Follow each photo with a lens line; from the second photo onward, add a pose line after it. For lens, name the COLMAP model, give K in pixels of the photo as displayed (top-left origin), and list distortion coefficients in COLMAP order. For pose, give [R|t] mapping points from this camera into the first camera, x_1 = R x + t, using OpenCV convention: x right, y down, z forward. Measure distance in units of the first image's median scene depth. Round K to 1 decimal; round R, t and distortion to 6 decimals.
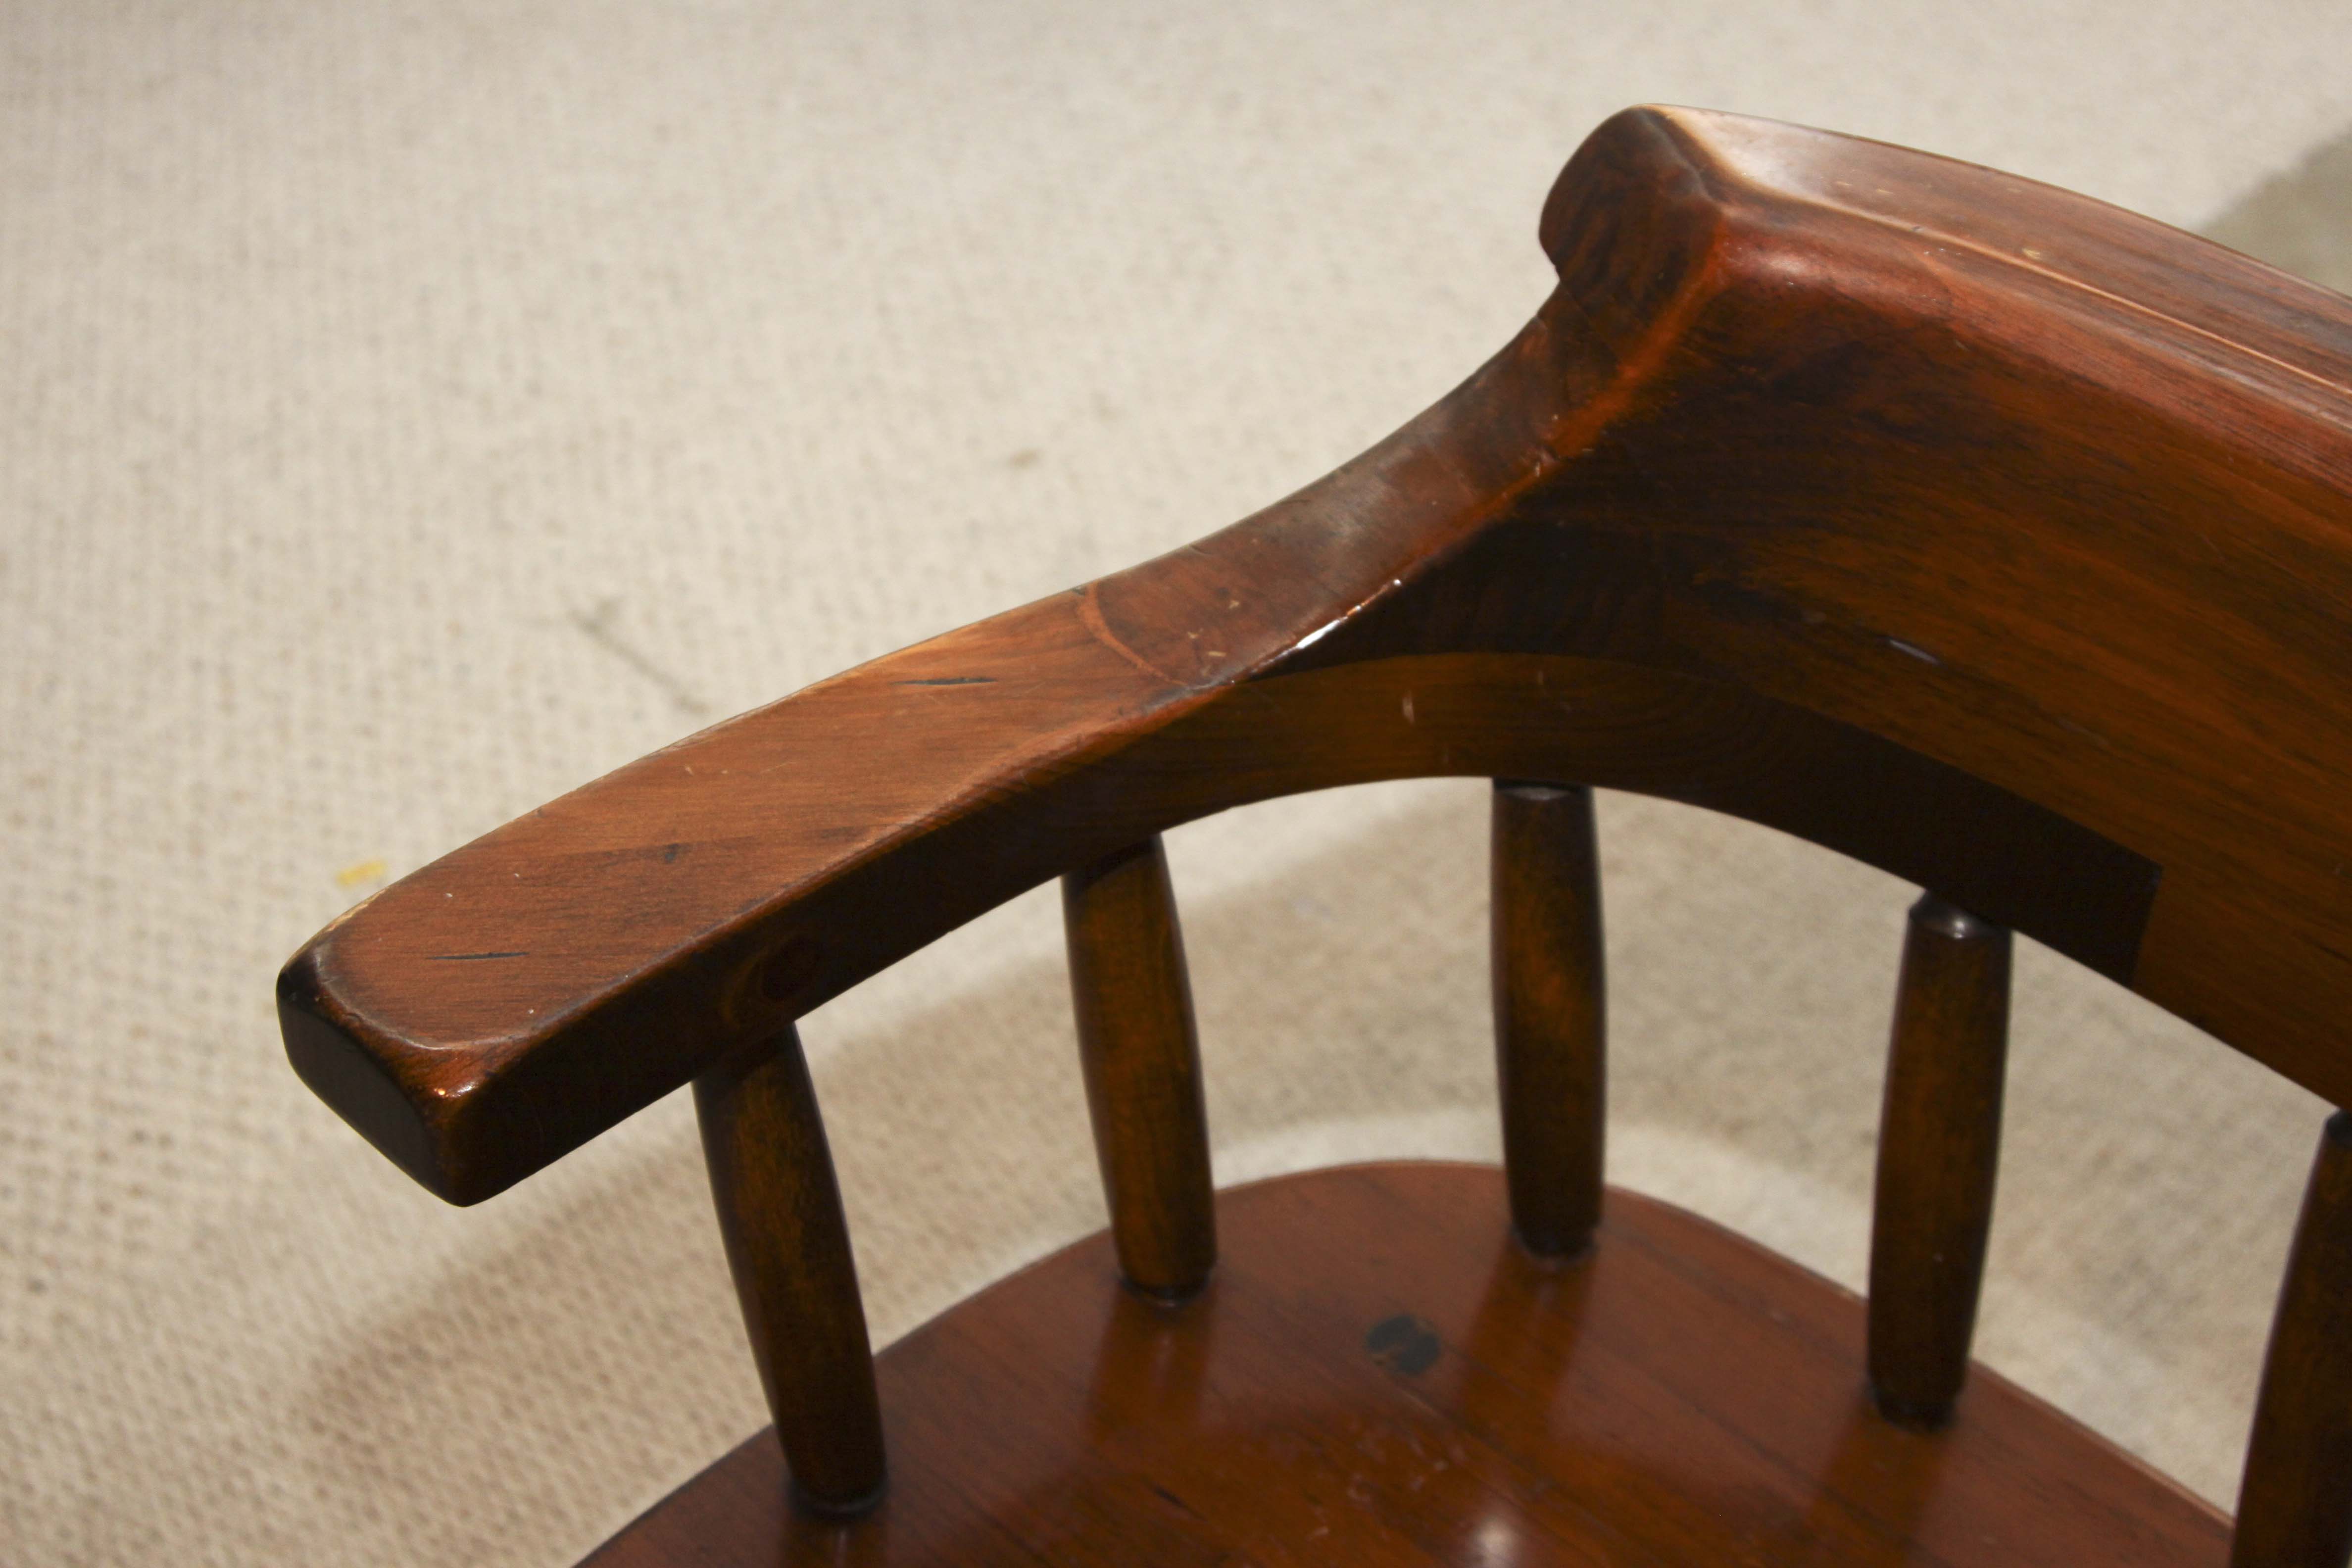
lens RADIAL K [[3692.8, 0, 1185.8], [0, 3692.8, 764.6], [0, 0, 1]] dist [0.012016, 0.000000]
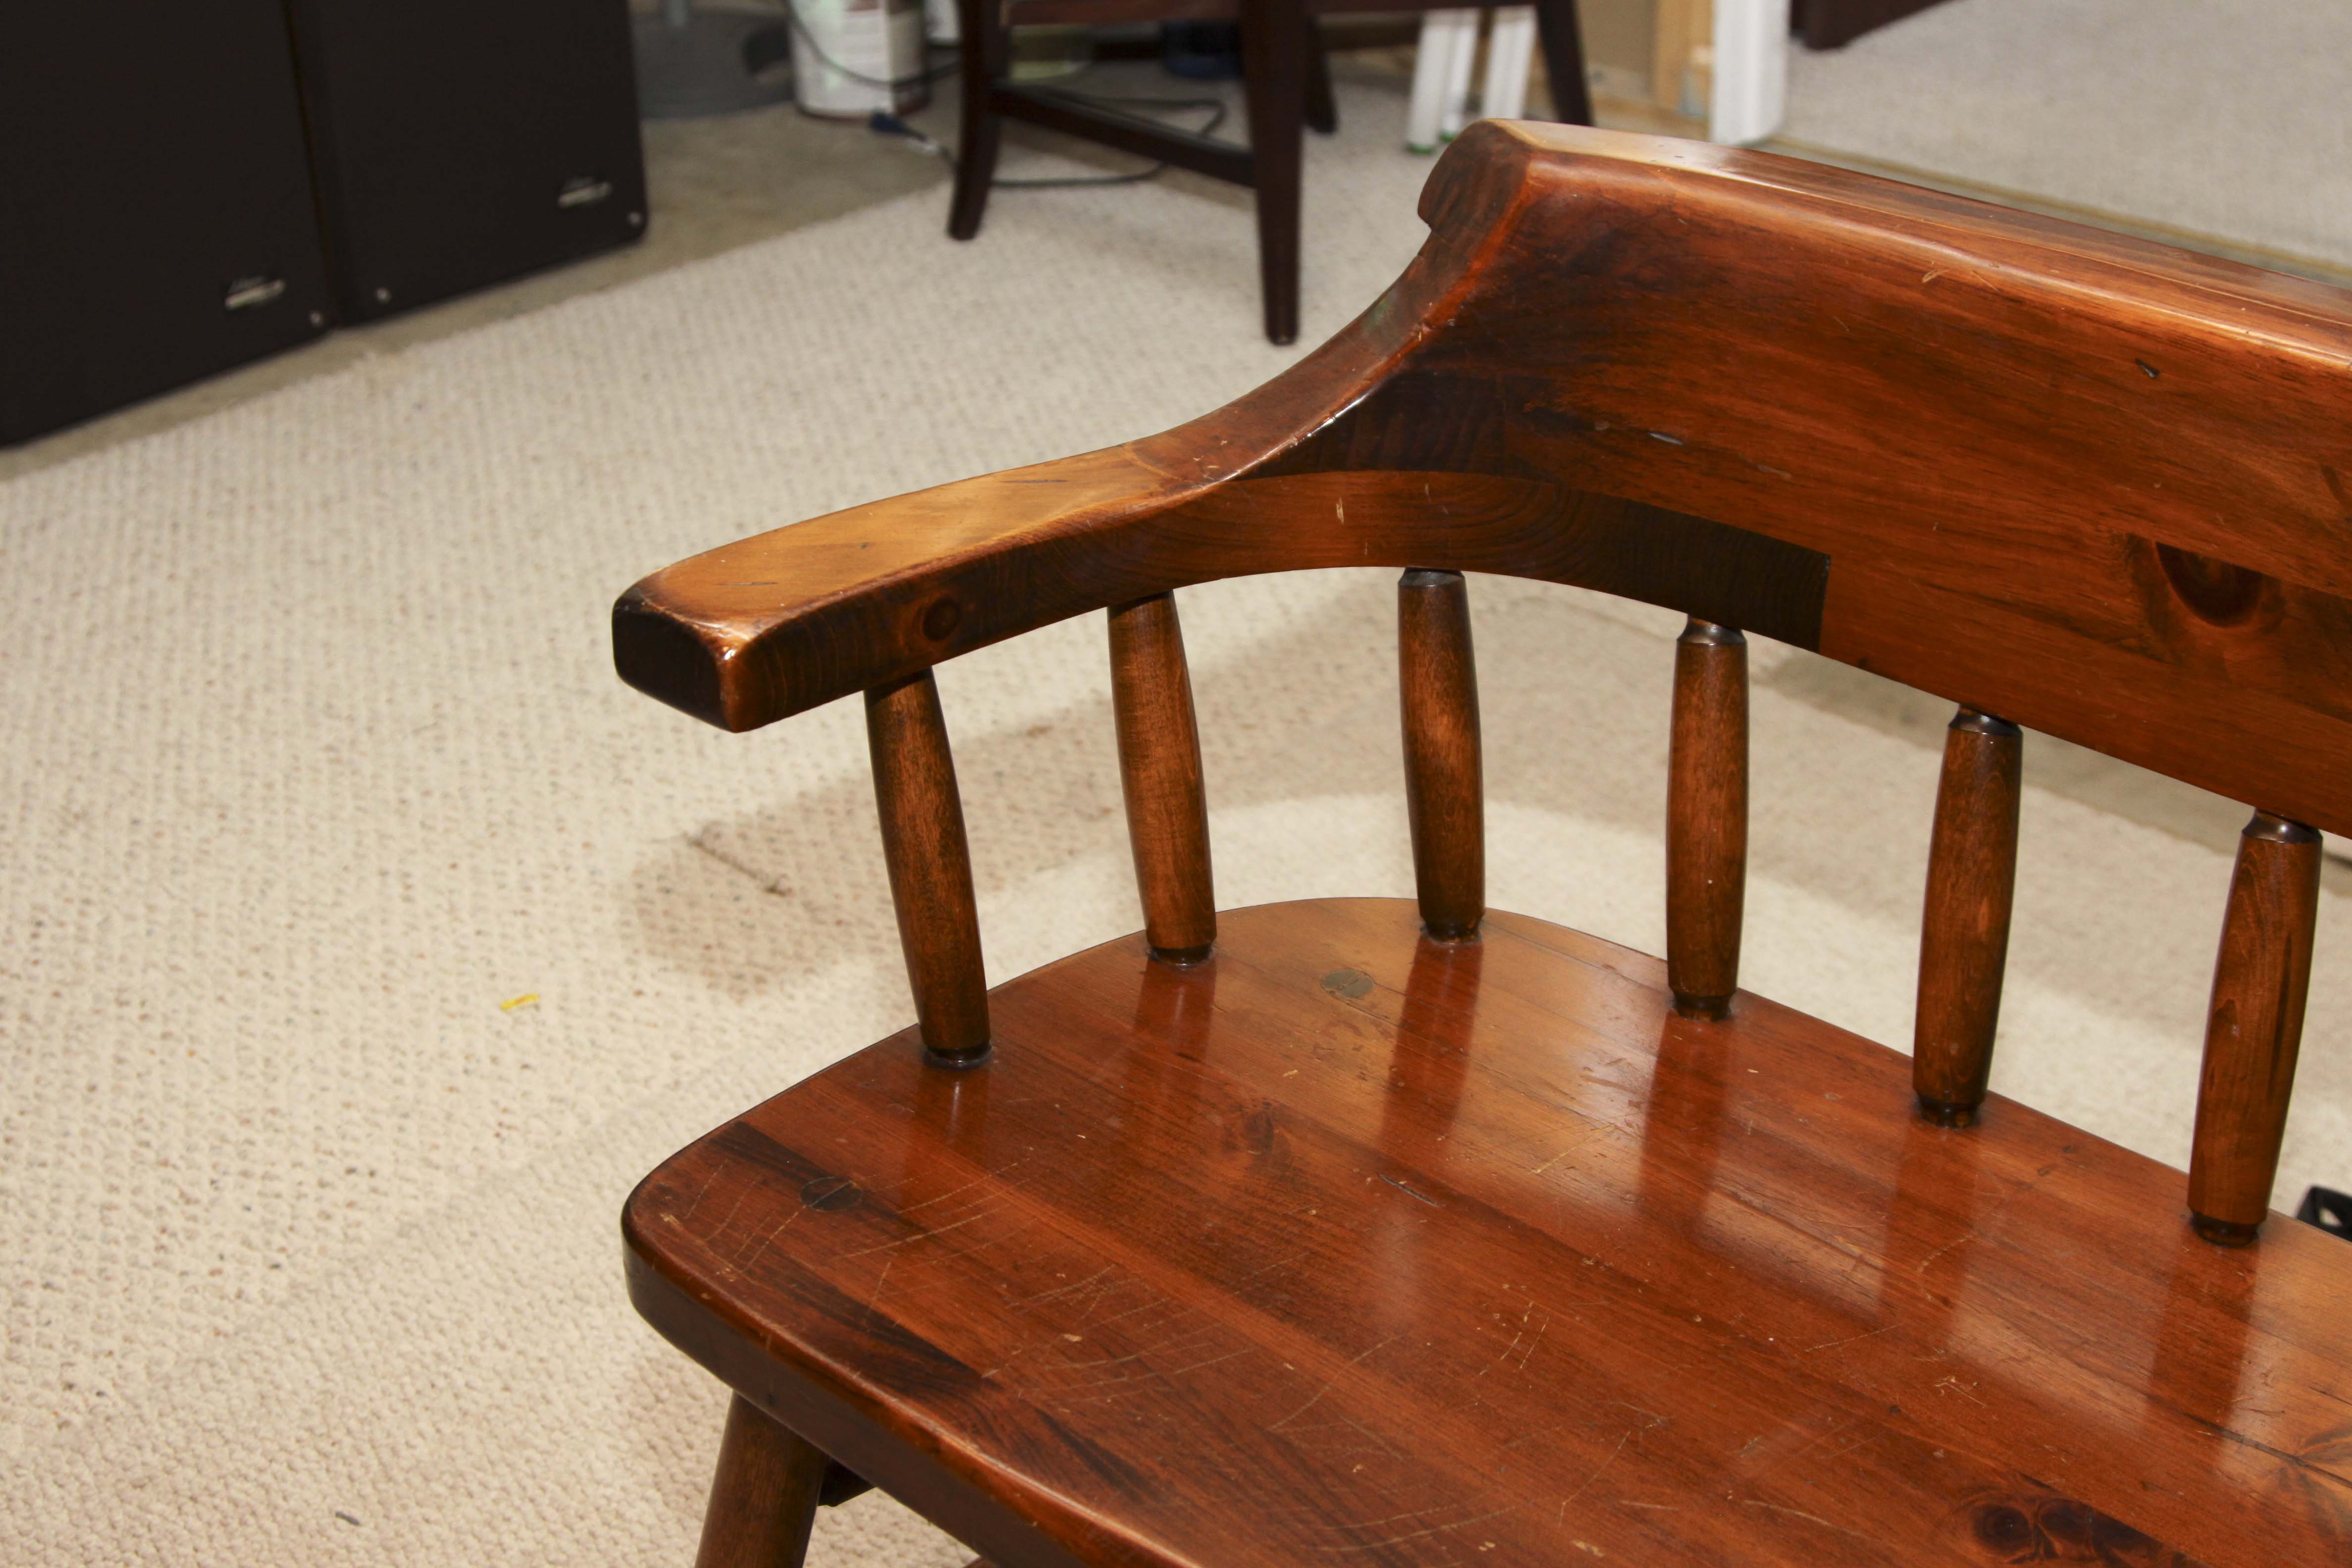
lens RADIAL K [[3692.8, 0, 1170.0], [0, 3692.8, 767.6], [0, 0, 1]] dist [0.012016, 0.000000]
pose [[0.999888, -0.009500, 0.011602, -0.018202], [0.011841, 0.974927, -0.222211, 0.277502], [-0.009200, 0.222323, 0.974930, -0.293669]]
